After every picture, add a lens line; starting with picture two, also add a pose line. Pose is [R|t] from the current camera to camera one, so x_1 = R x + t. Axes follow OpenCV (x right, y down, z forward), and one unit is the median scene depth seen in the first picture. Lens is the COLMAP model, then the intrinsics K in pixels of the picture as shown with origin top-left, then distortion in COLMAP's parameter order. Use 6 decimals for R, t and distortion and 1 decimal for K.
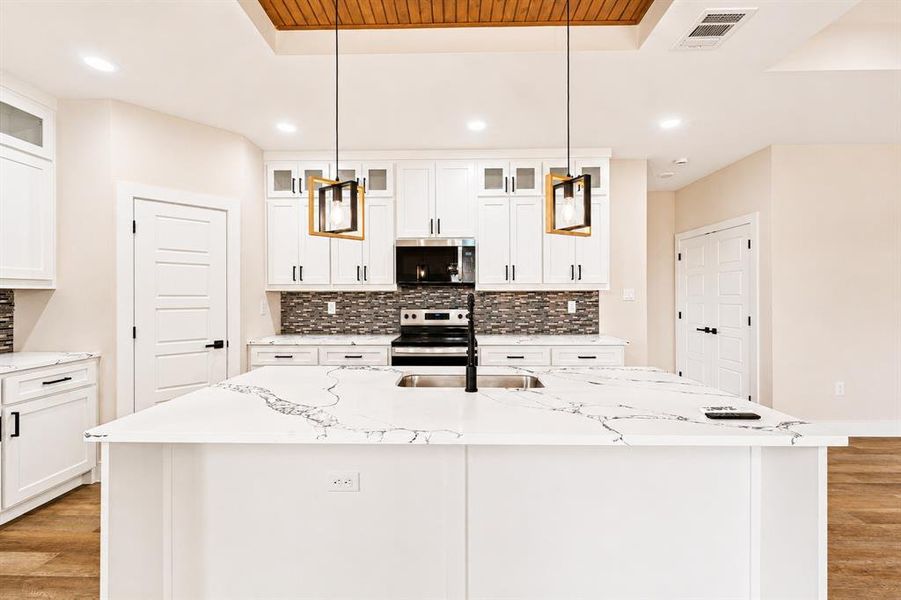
lens RADIAL K [[394.1, 0, 450.9], [0, 394.1, 303.3], [0, 0, 1]] dist [0.005532, 0.000065]
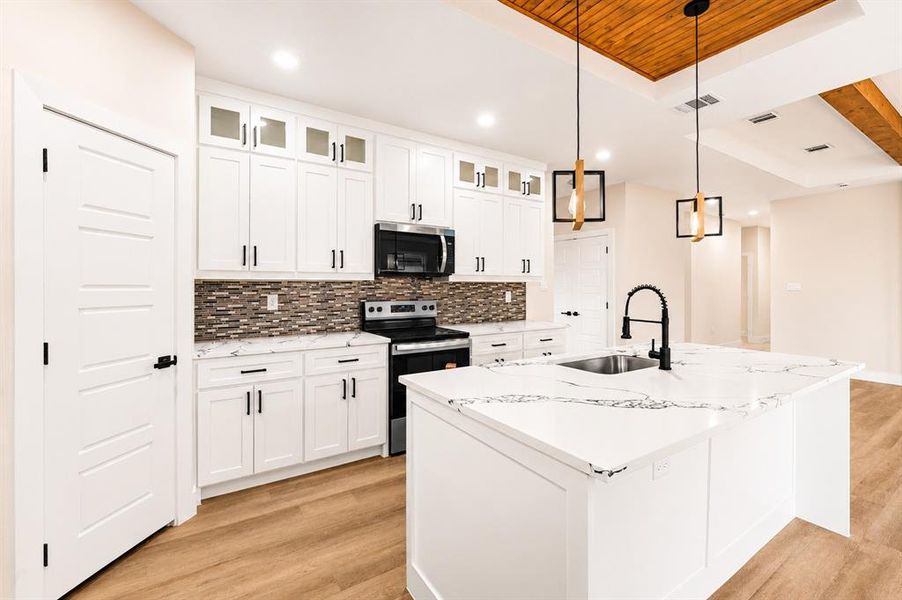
lens RADIAL K [[394.5, 0, 455.9], [0, 394.5, 293.1], [0, 0, 1]] dist [0.005532, 0.000065]
pose [[0.815981, -0.008023, 0.578023, -0.493040], [0.011946, 0.999924, -0.002984, 0.000409], [-0.577955, 0.009340, 0.816015, 0.179617]]
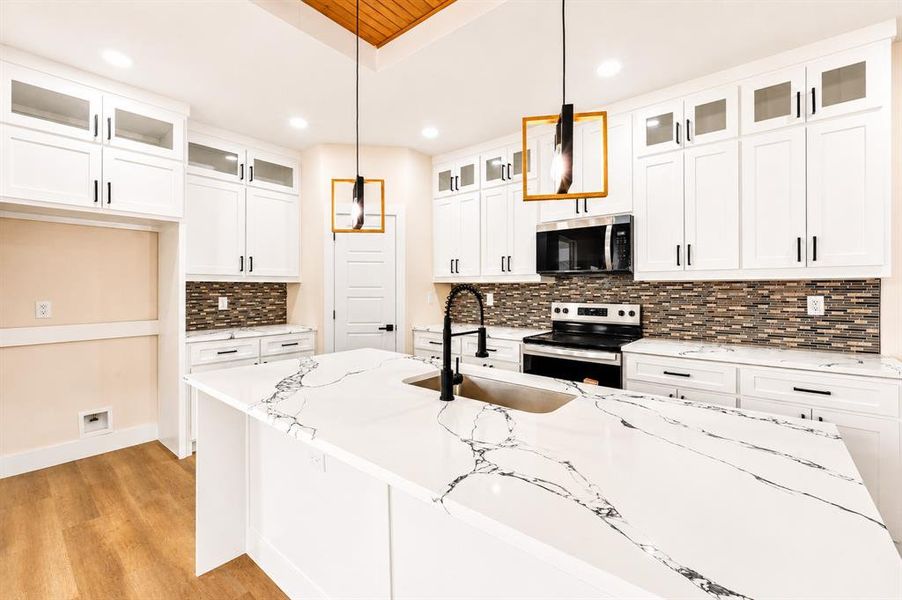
lens RADIAL K [[394.5, 0, 442.9], [0, 394.5, 300.9], [0, 0, 1]] dist [0.005532, 0.000065]
pose [[0.770170, 0.022226, -0.637451, 0.267590], [-0.014587, 0.999745, 0.017234, -0.000267], [0.637672, -0.003974, 0.770298, 0.159541]]
